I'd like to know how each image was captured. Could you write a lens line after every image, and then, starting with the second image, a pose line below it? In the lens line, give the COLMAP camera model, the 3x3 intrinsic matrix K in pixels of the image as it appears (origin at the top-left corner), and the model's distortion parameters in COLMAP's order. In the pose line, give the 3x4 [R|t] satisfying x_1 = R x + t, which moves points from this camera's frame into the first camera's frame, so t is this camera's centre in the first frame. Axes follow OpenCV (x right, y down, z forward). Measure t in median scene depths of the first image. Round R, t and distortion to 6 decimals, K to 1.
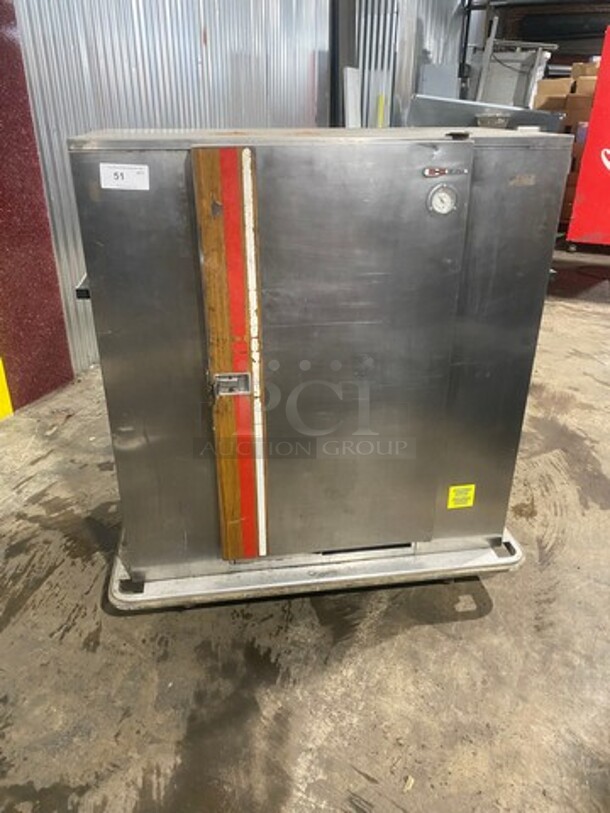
lens RADIAL K [[613.9, 0, 314.8], [0, 613.9, 405.6], [0, 0, 1]] dist [0.010768, -0.002497]
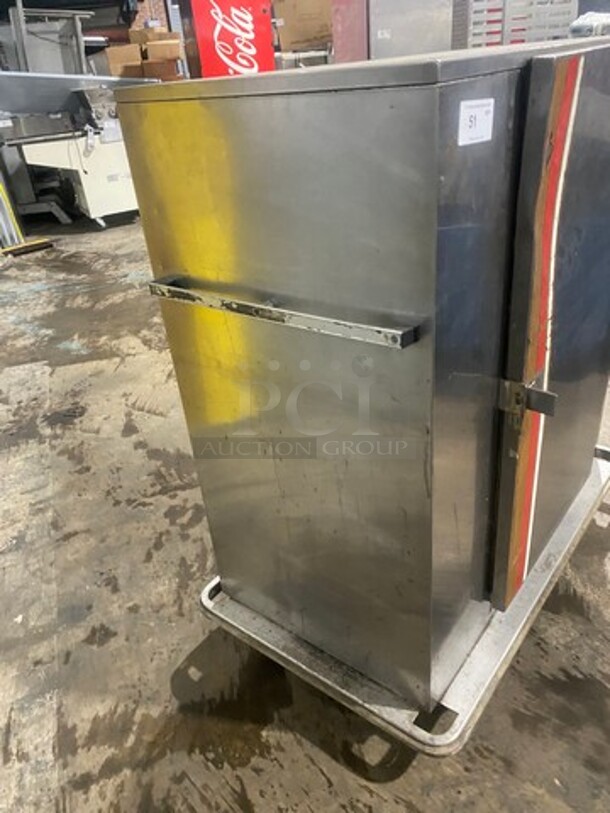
lens RADIAL K [[613.9, 0, 314.8], [0, 613.9, 405.6], [0, 0, 1]] dist [0.010768, -0.002497]
pose [[0.722374, -0.393232, 0.568809, -0.534411], [0.379837, 0.913007, 0.148801, -0.160284], [-0.577840, 0.108565, 0.808897, 0.370508]]
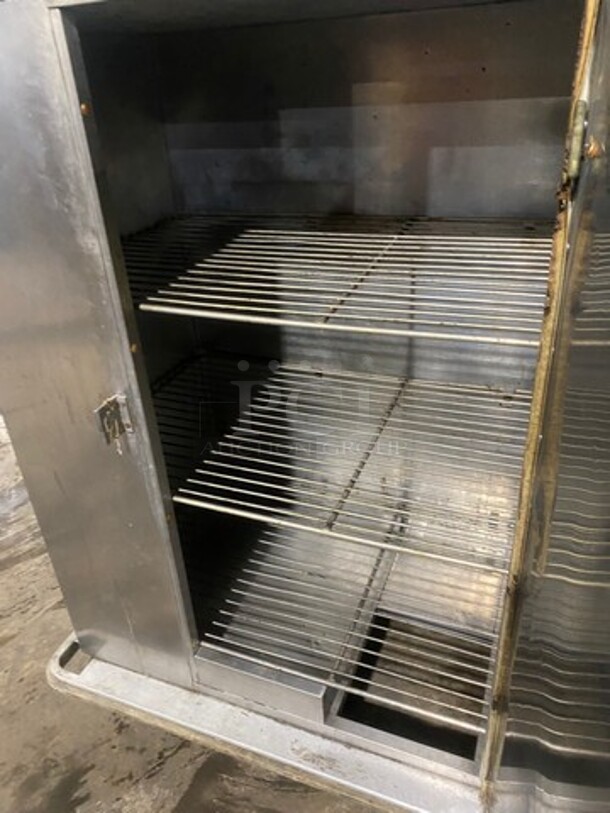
lens RADIAL K [[613.9, 0, 314.8], [0, 613.9, 405.6], [0, 0, 1]] dist [0.010768, -0.002497]
pose [[0.859423, 0.192730, -0.473548, 0.193745], [-0.165296, 0.981226, 0.099363, -0.101708], [0.483808, -0.007119, 0.875145, 0.393156]]
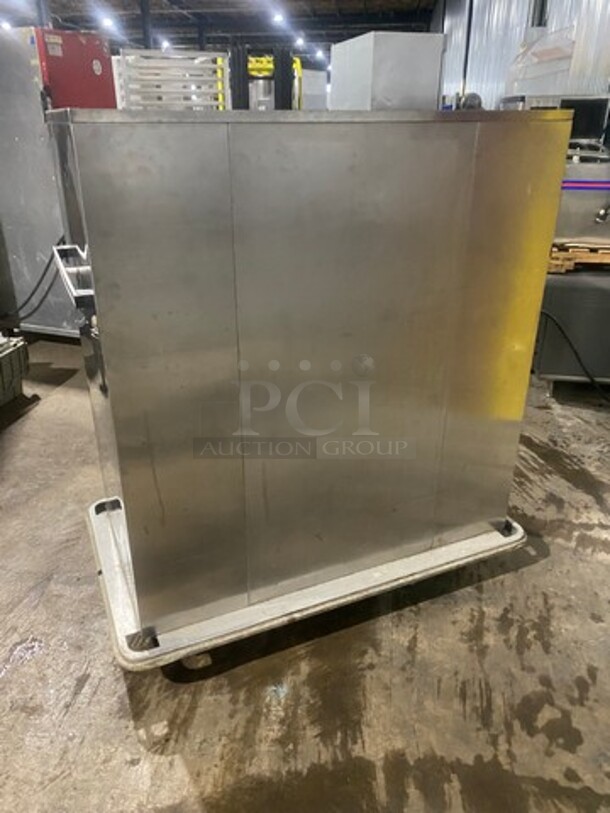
lens RADIAL K [[613.9, 0, 314.8], [0, 613.9, 405.6], [0, 0, 1]] dist [0.010768, -0.002497]
pose [[-0.959372, 0.104231, -0.262185, 0.174658], [-0.140133, 0.630511, 0.763425, -0.610310], [0.244883, 0.769150, -0.590289, 1.360685]]
